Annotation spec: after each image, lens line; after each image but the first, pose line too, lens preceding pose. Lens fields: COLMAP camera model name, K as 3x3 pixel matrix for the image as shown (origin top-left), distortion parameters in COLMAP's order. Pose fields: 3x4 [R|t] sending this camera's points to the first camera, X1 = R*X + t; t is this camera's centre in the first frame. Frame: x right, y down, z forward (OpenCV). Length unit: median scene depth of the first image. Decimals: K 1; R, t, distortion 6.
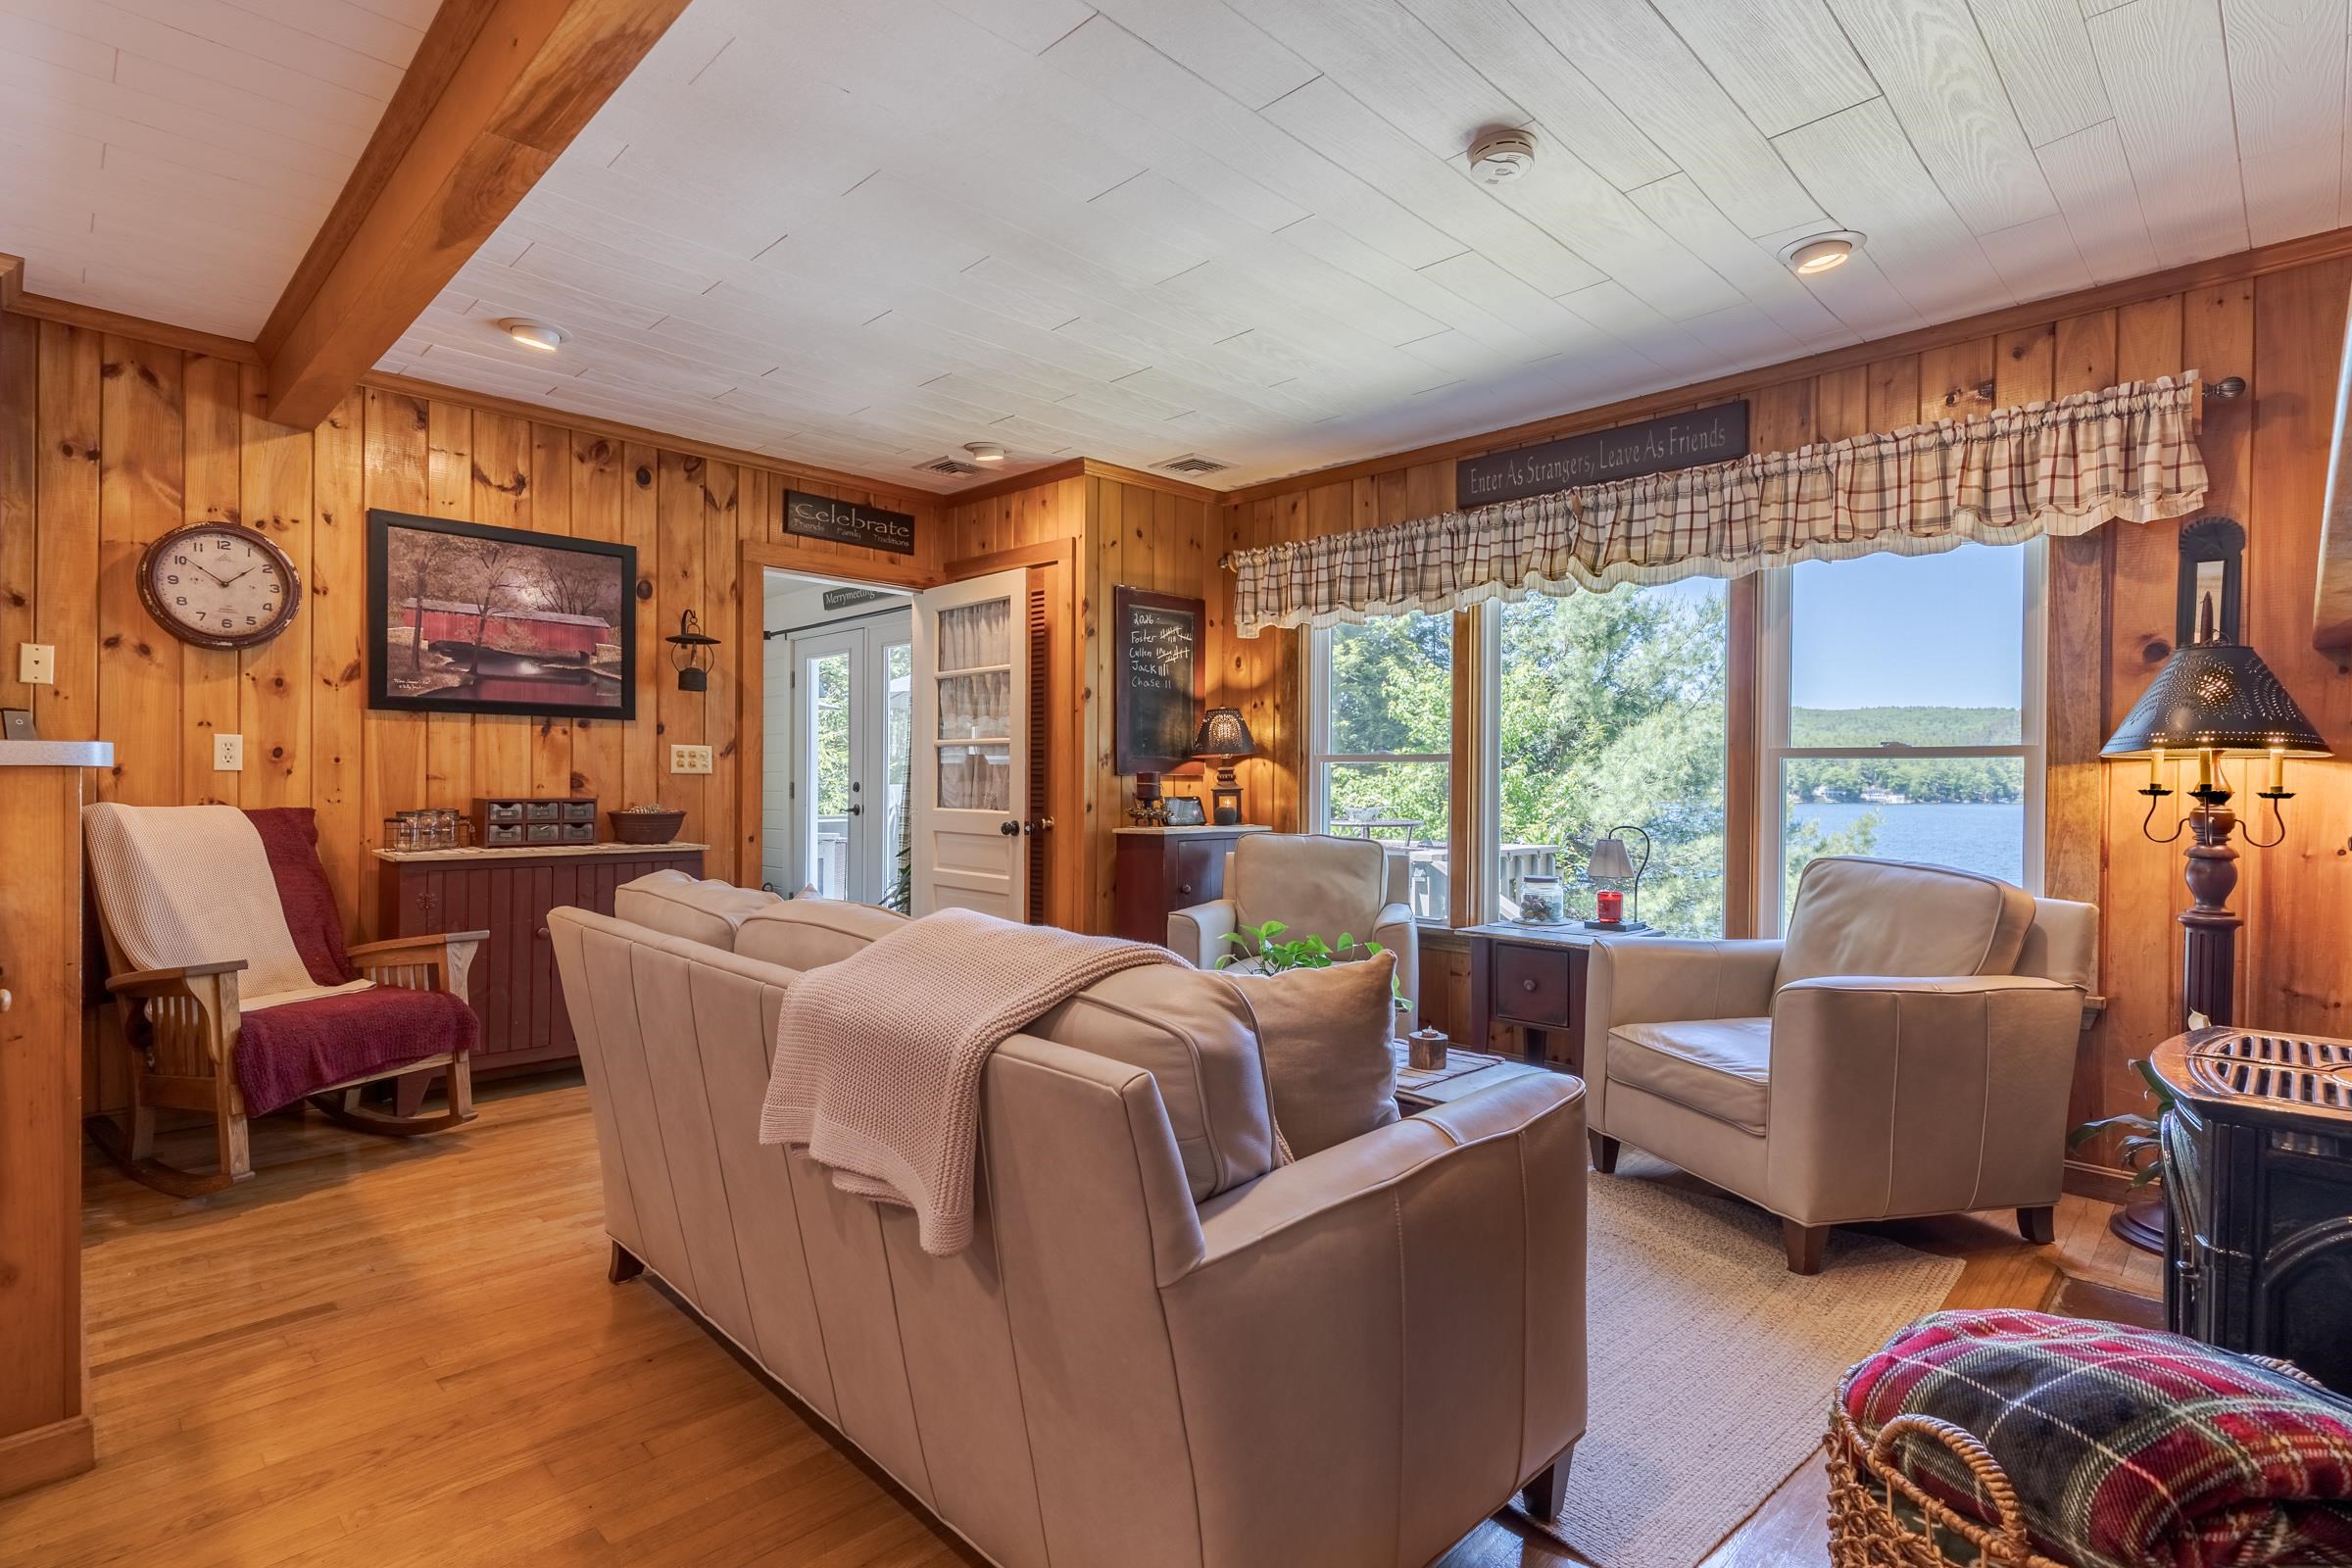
lens RADIAL K [[1135.2, 0, 1176.0], [0, 1135.2, 784.0], [0, 0, 1]] dist [0.002509, 0.000248]
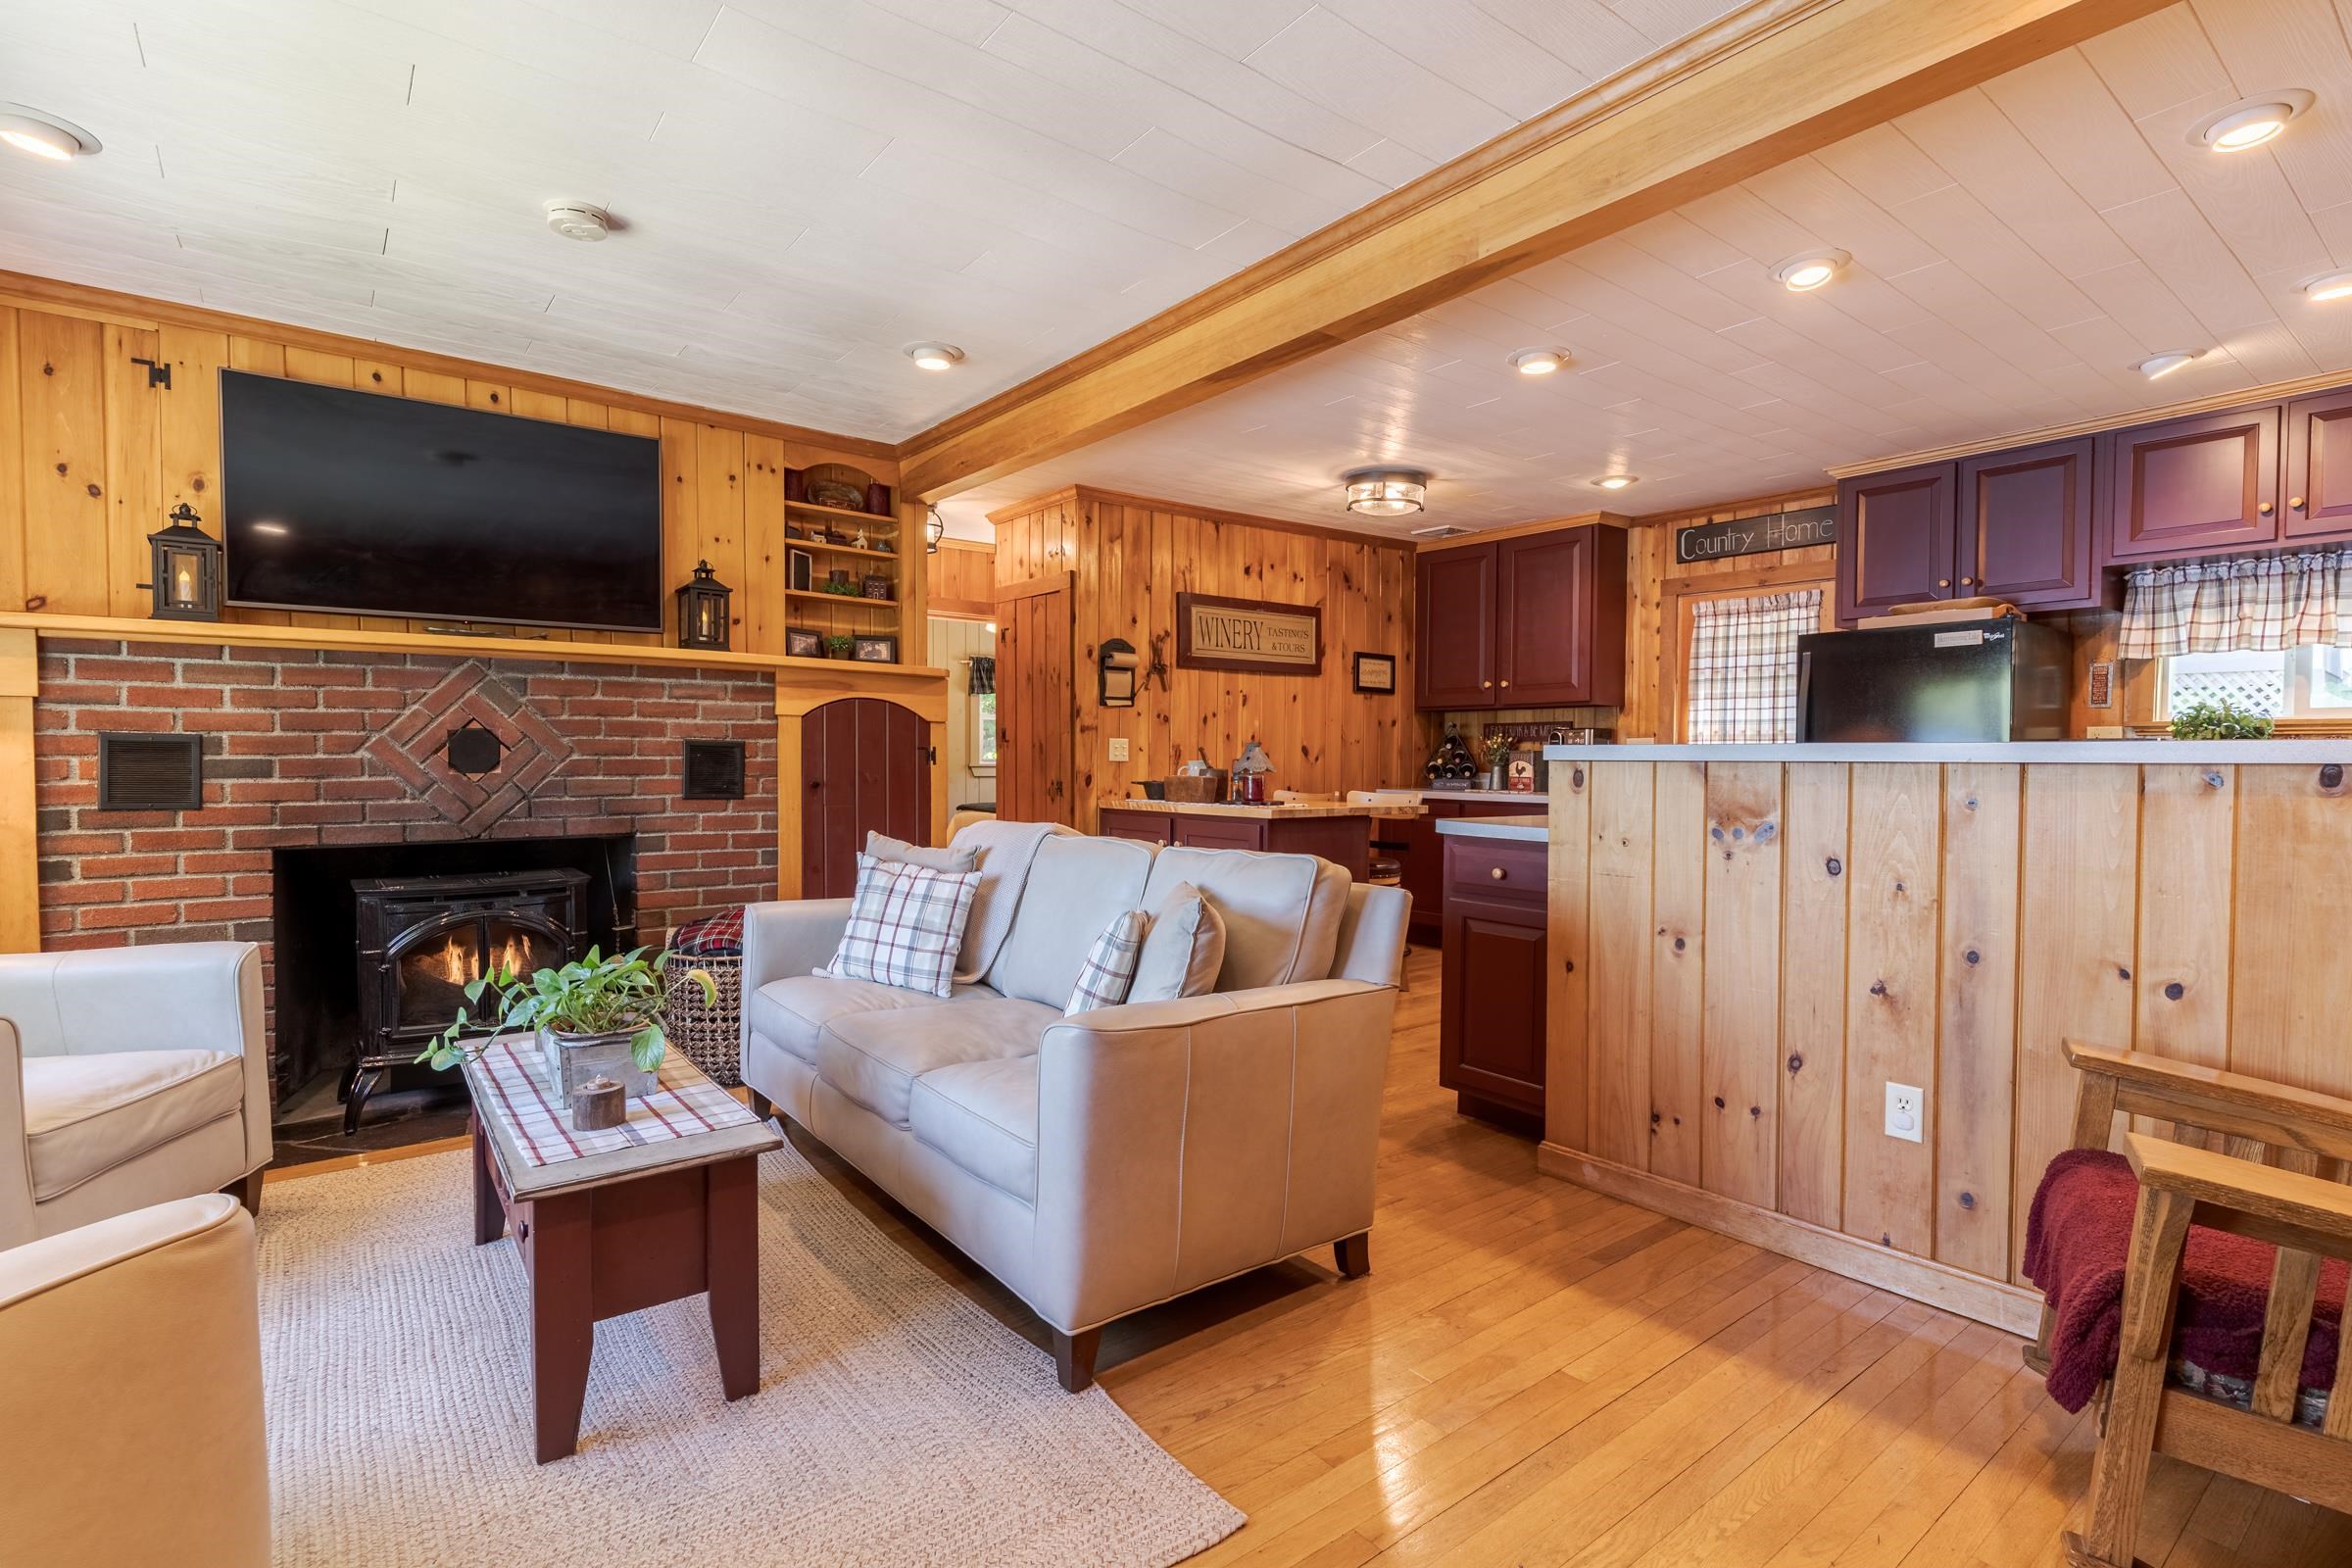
lens RADIAL K [[1121.5, 0, 1178.0], [0, 1121.5, 785.9], [0, 0, 1]] dist [0.002212, -0.000101]
pose [[-0.992272, -0.014963, 0.123178, -0.305525], [-0.011626, 0.999547, 0.027765, -0.007934], [-0.123538, 0.026119, -0.991996, 1.350892]]
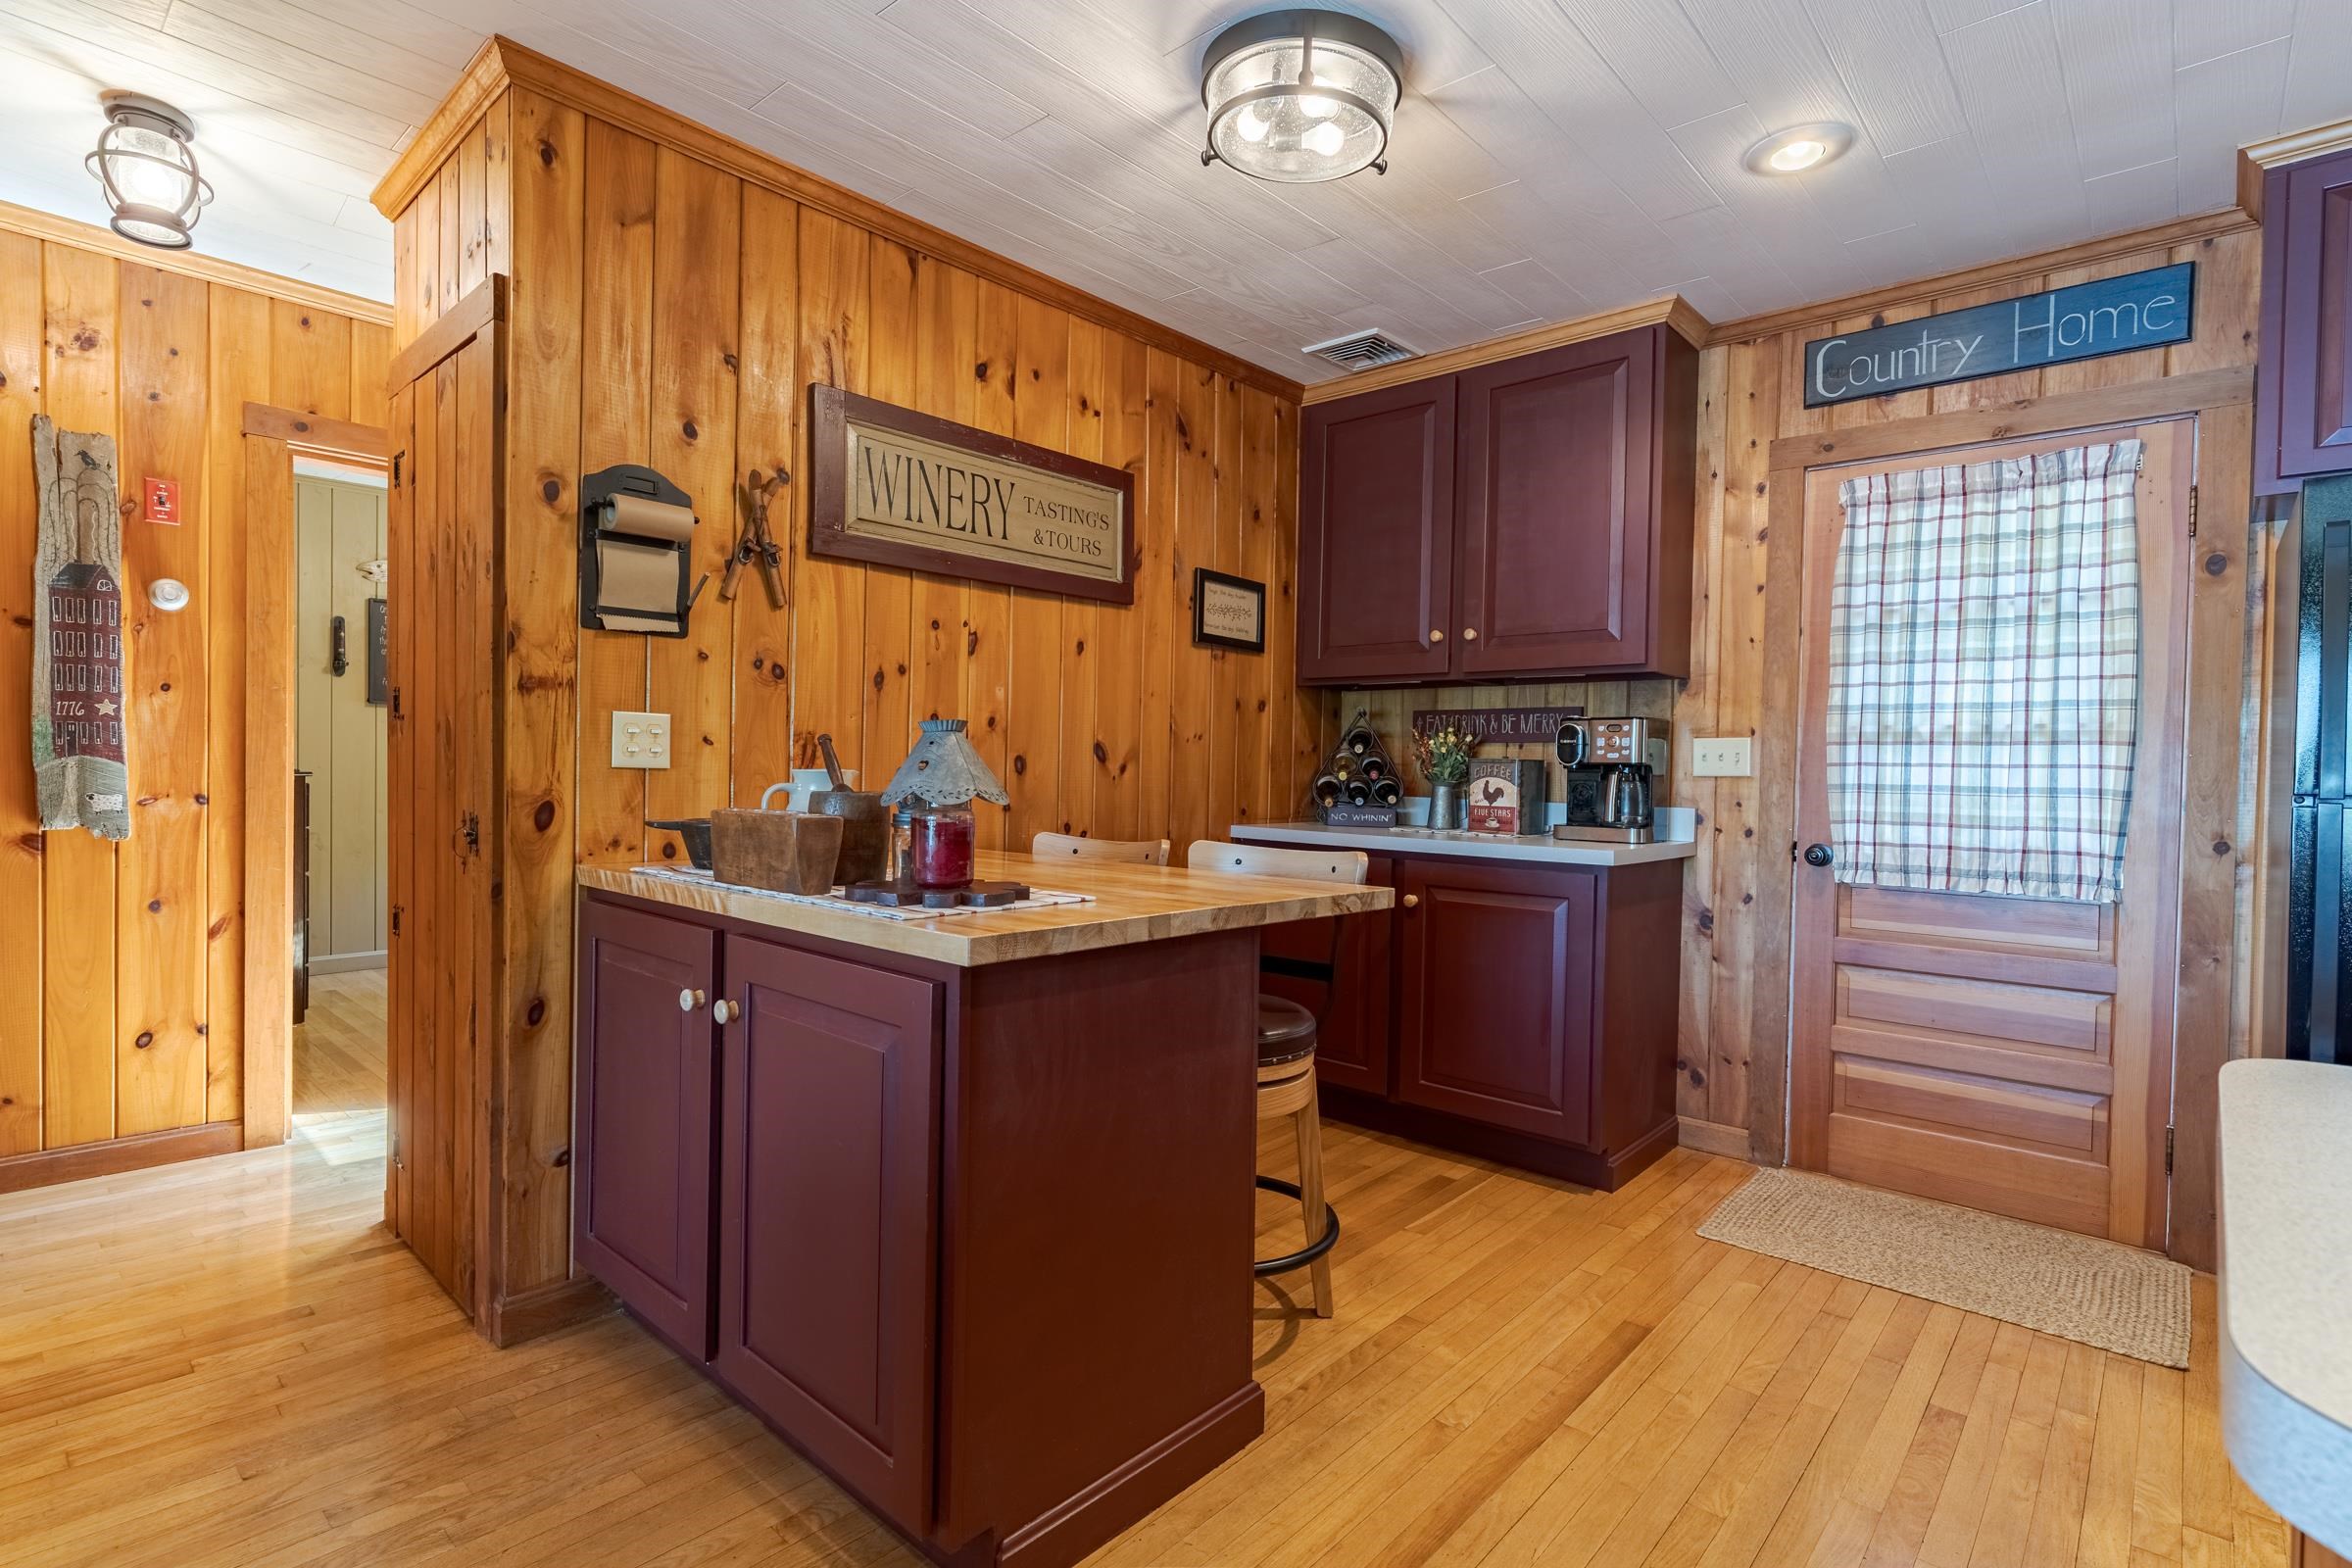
lens RADIAL K [[1118.4, 0, 1179.2], [0, 1118.4, 788.5], [0, 0, 1]] dist [-0.000520, -0.000197]
pose [[-0.998545, -0.024821, -0.047876, -0.306679], [-0.025802, 0.999468, 0.019975, -0.007068], [0.047355, 0.021181, -0.998654, 0.463702]]
